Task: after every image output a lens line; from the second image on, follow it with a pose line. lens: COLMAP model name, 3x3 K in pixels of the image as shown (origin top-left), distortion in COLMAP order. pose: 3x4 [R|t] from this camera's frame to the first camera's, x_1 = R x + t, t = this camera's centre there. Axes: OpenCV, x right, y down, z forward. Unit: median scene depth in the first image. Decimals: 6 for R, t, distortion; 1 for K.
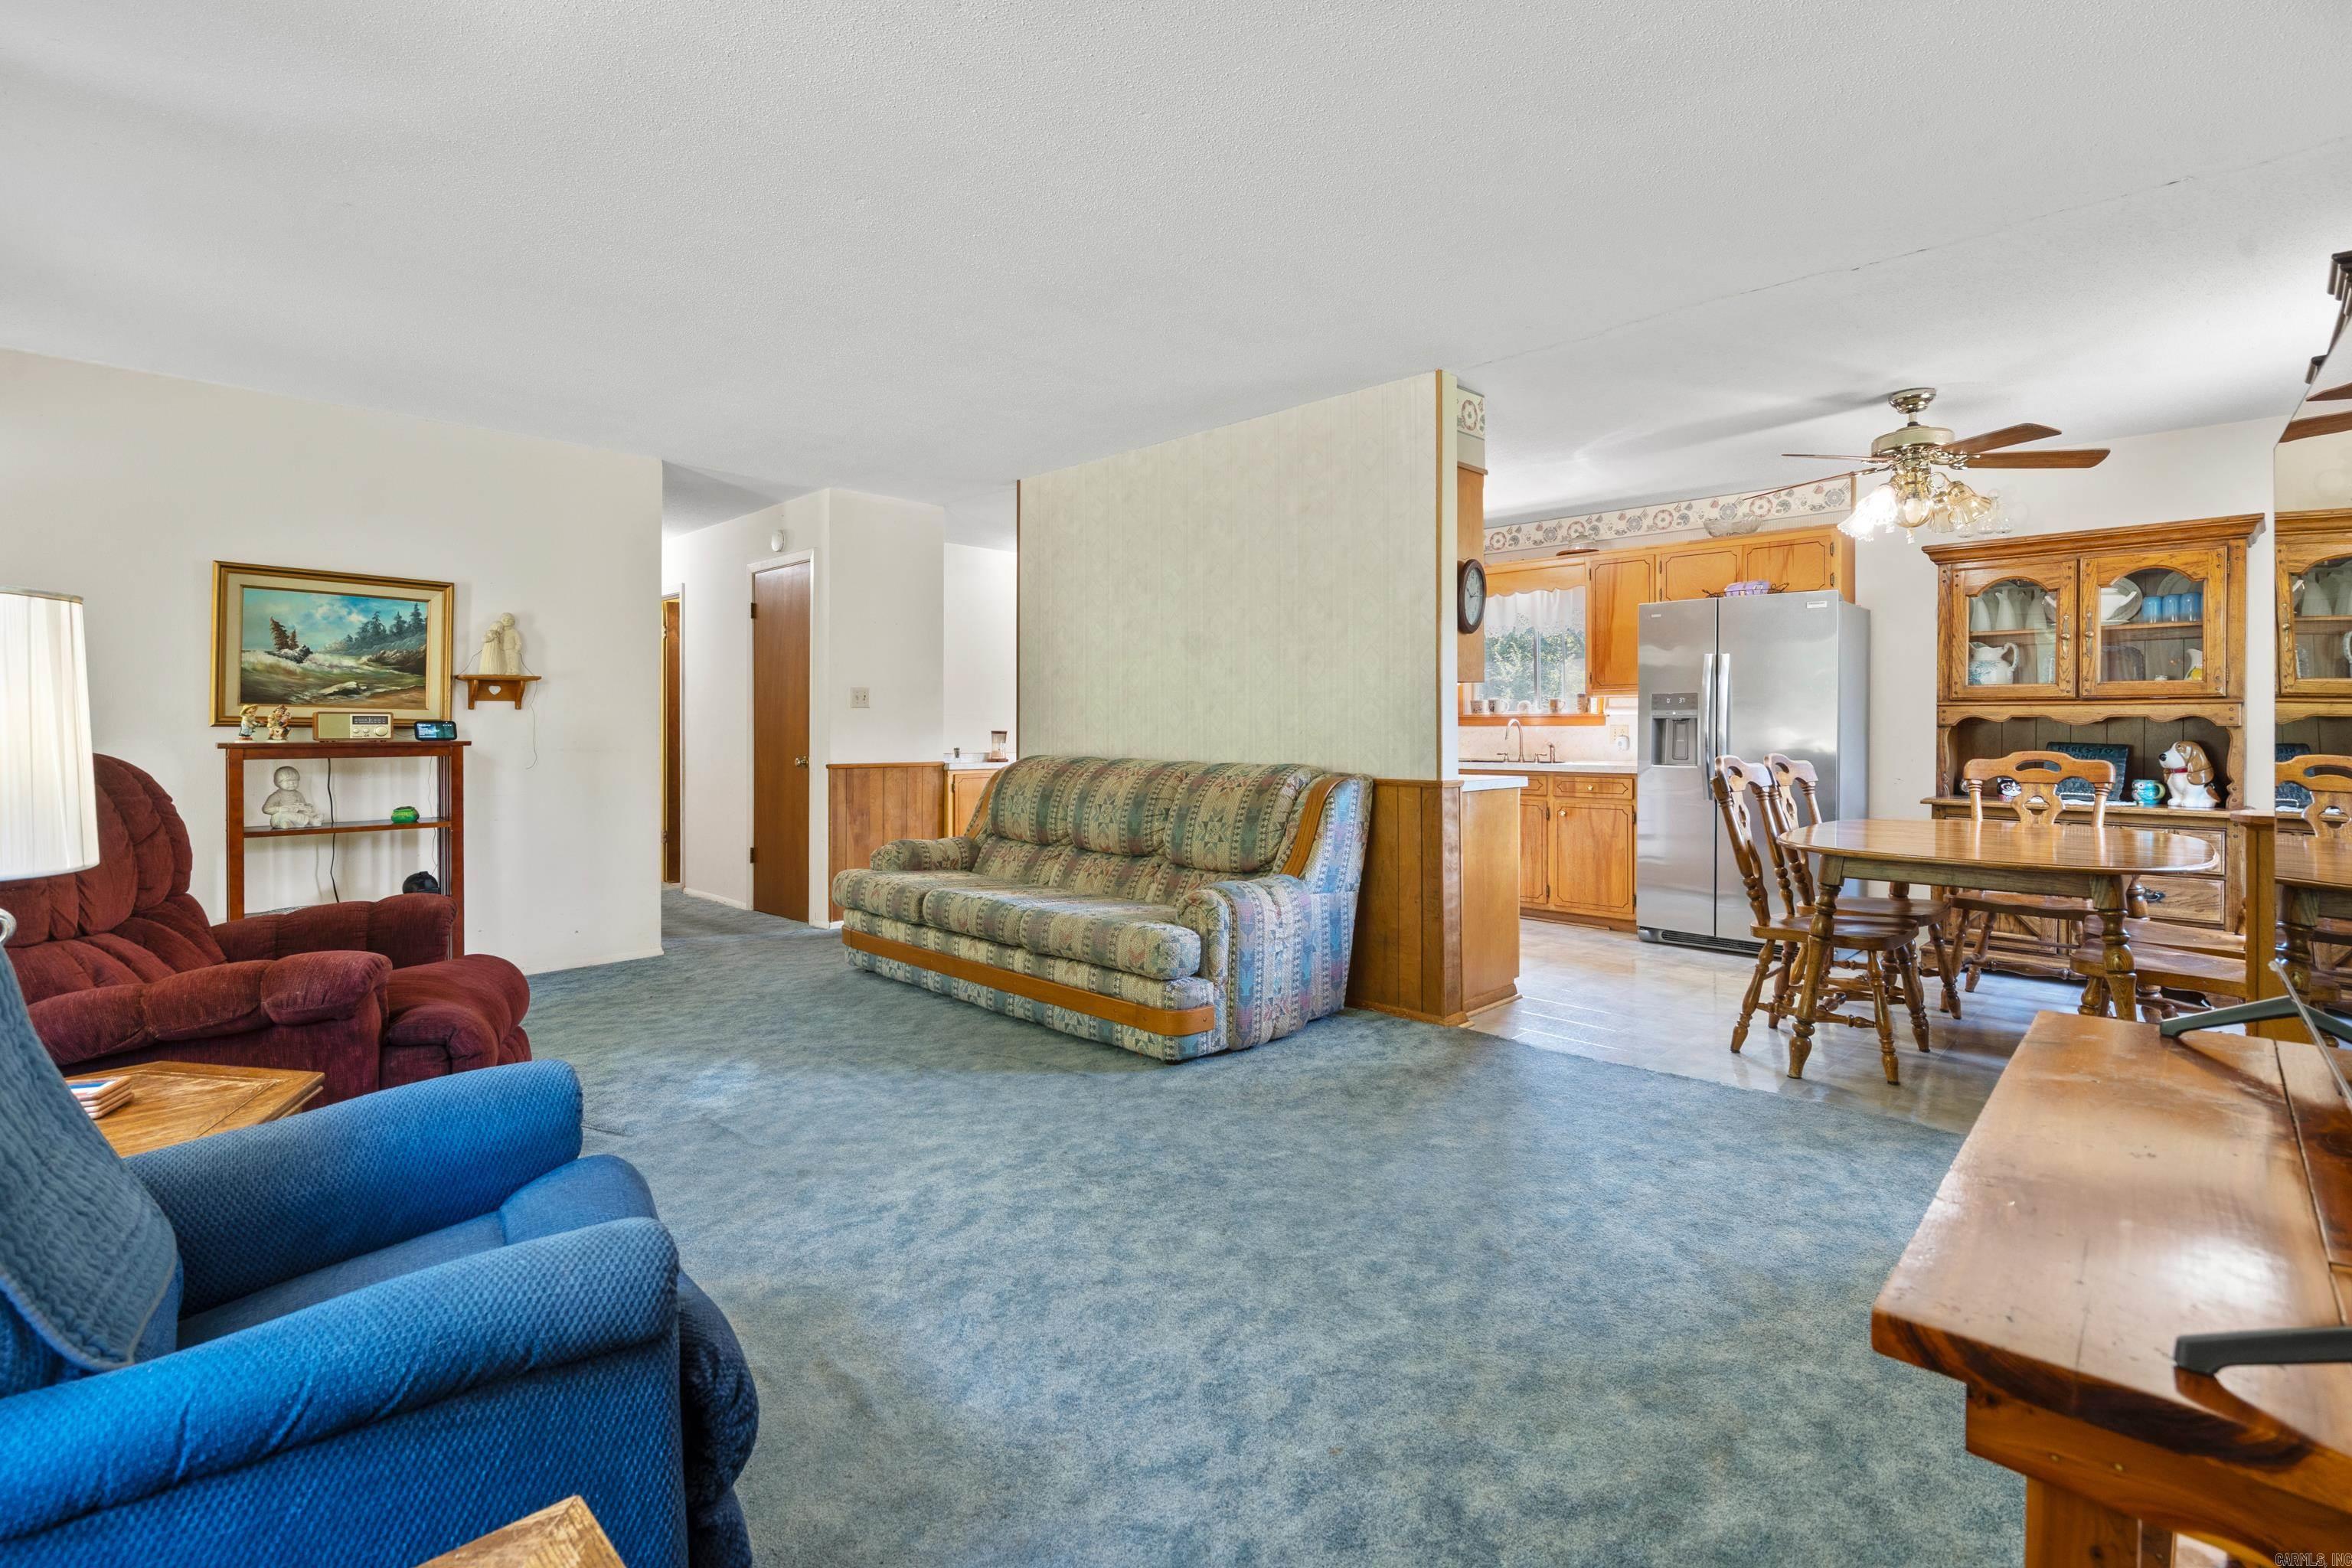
lens RADIAL K [[1089.1, 0, 1165.6], [0, 1089.1, 725.8], [0, 0, 1]] dist [-0.011967, -0.000180]
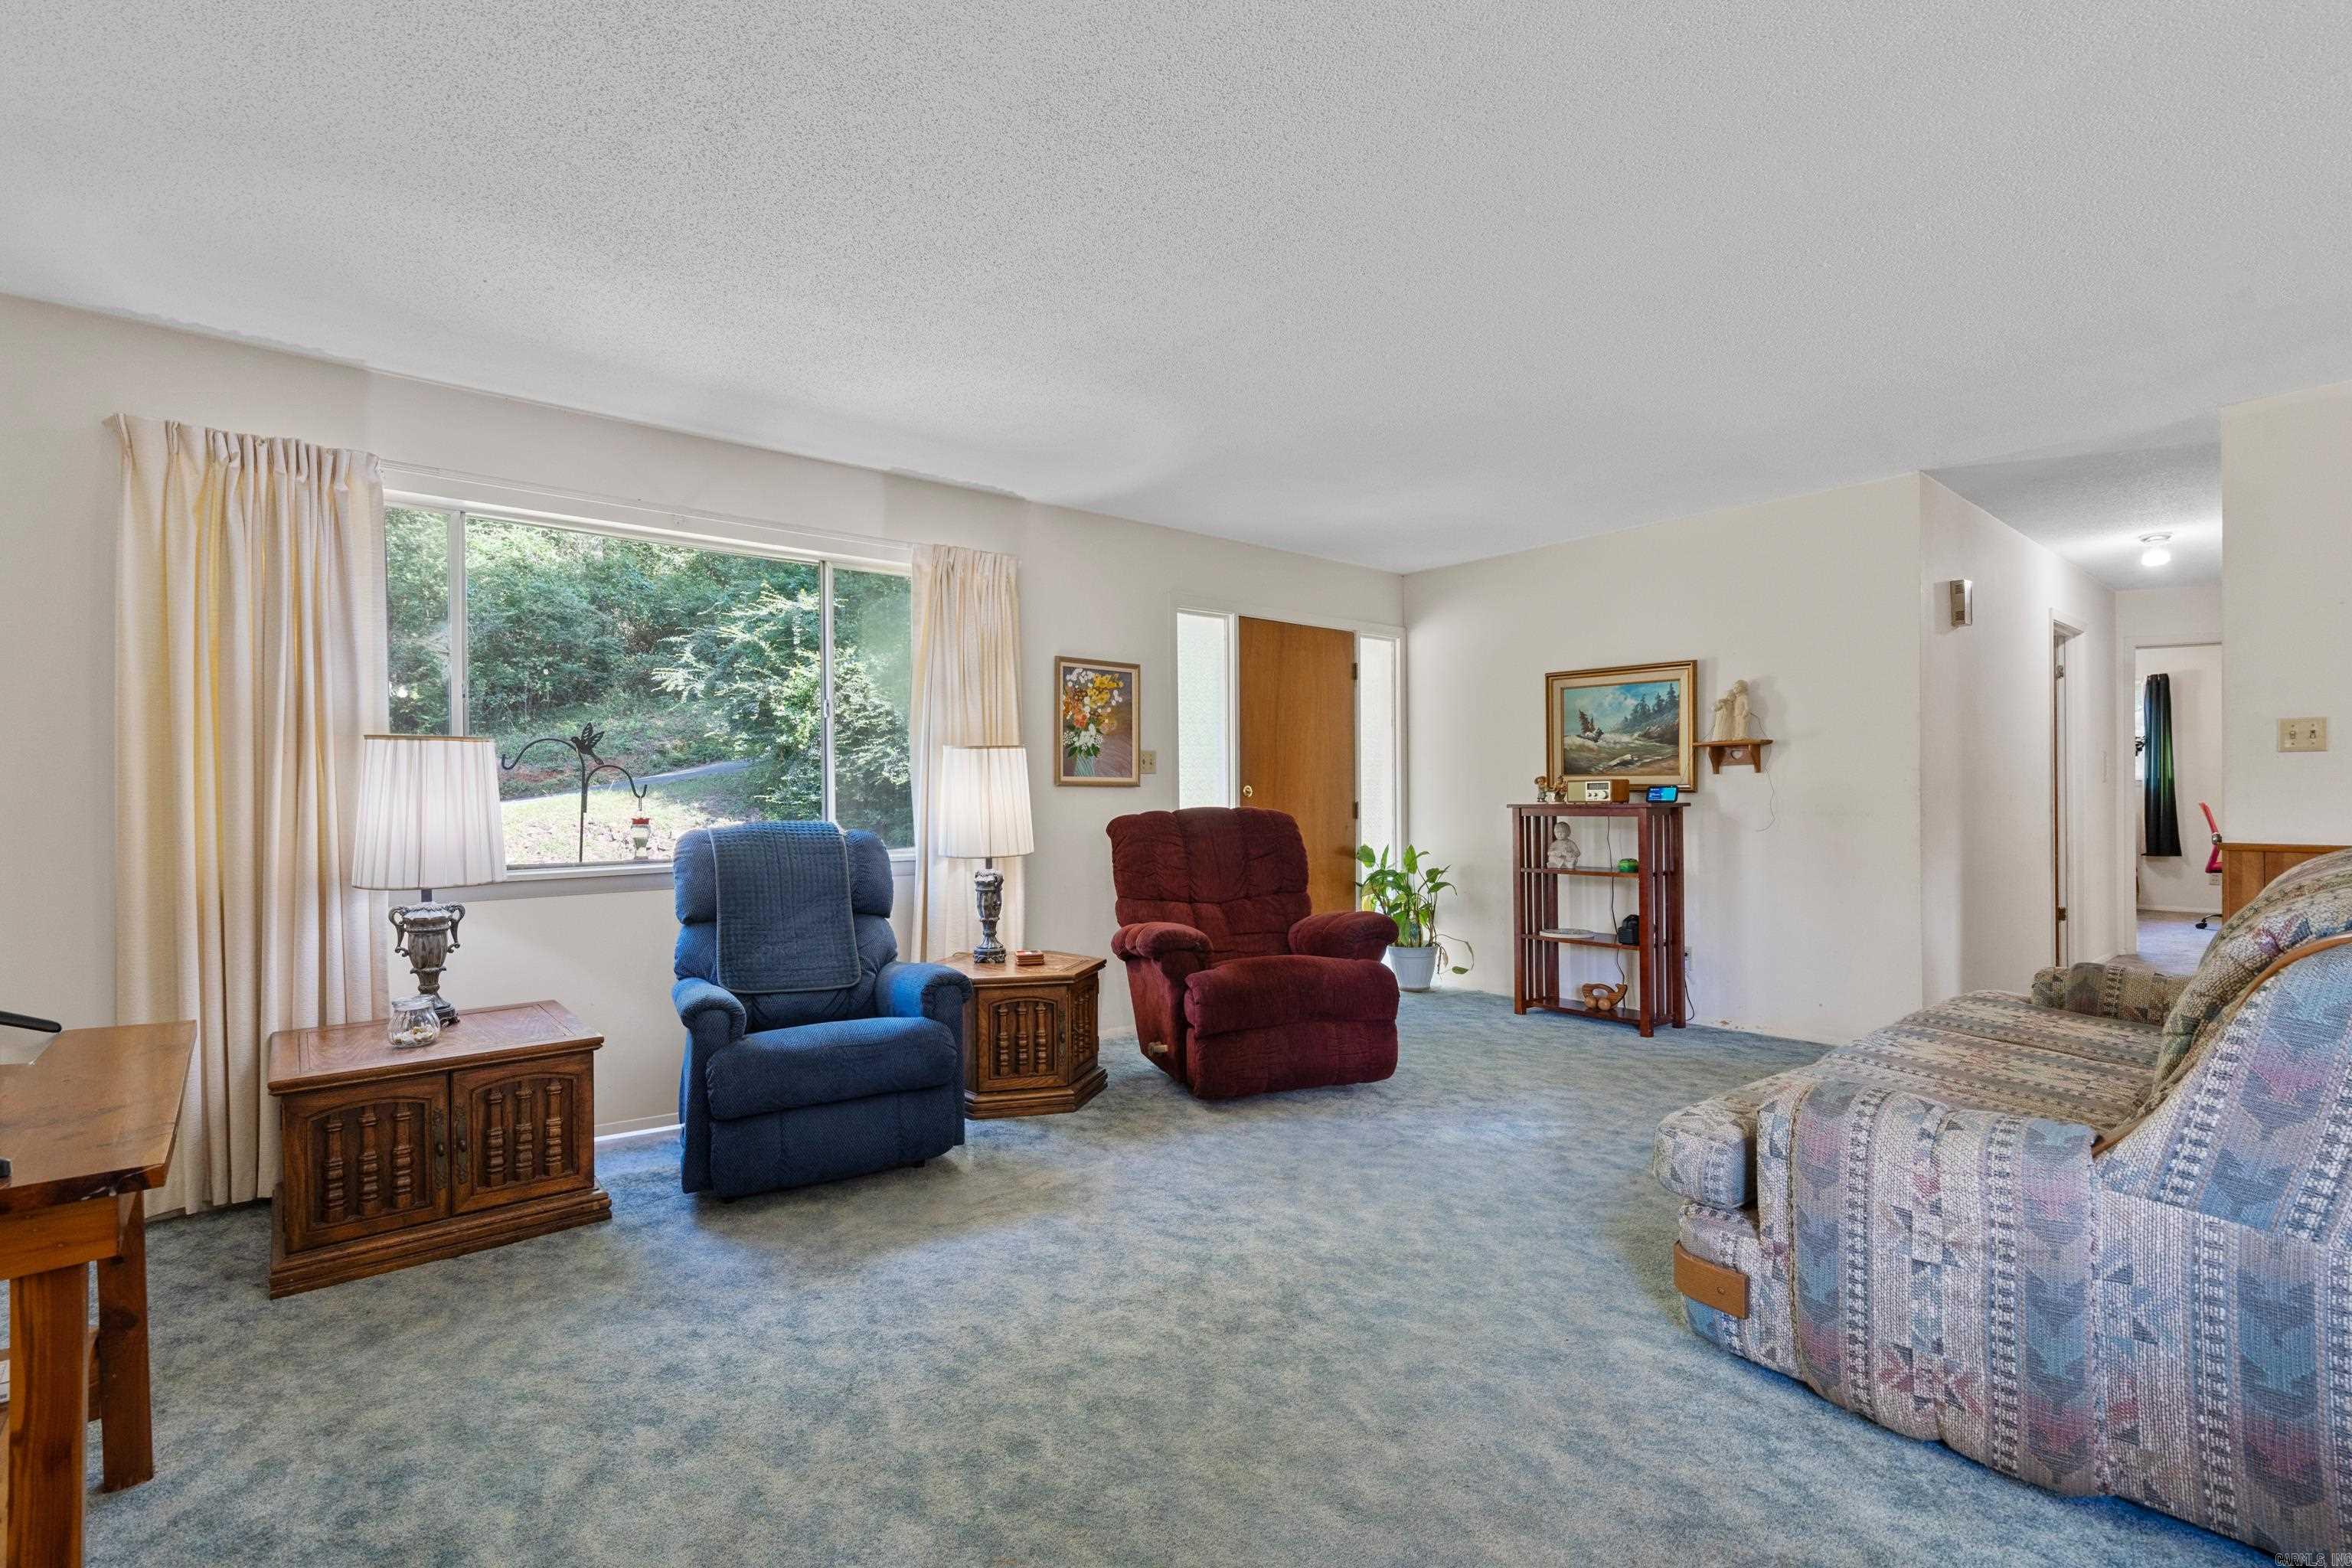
lens RADIAL K [[1065.9, 0, 1163.8], [0, 1065.9, 781.0], [0, 0, 1]] dist [-0.000365, 0.000442]
pose [[-0.095903, -0.011908, -0.995319, 0.499637], [0.013278, 0.999824, -0.013241, -0.001534], [0.995302, -0.014486, -0.095728, 0.591086]]
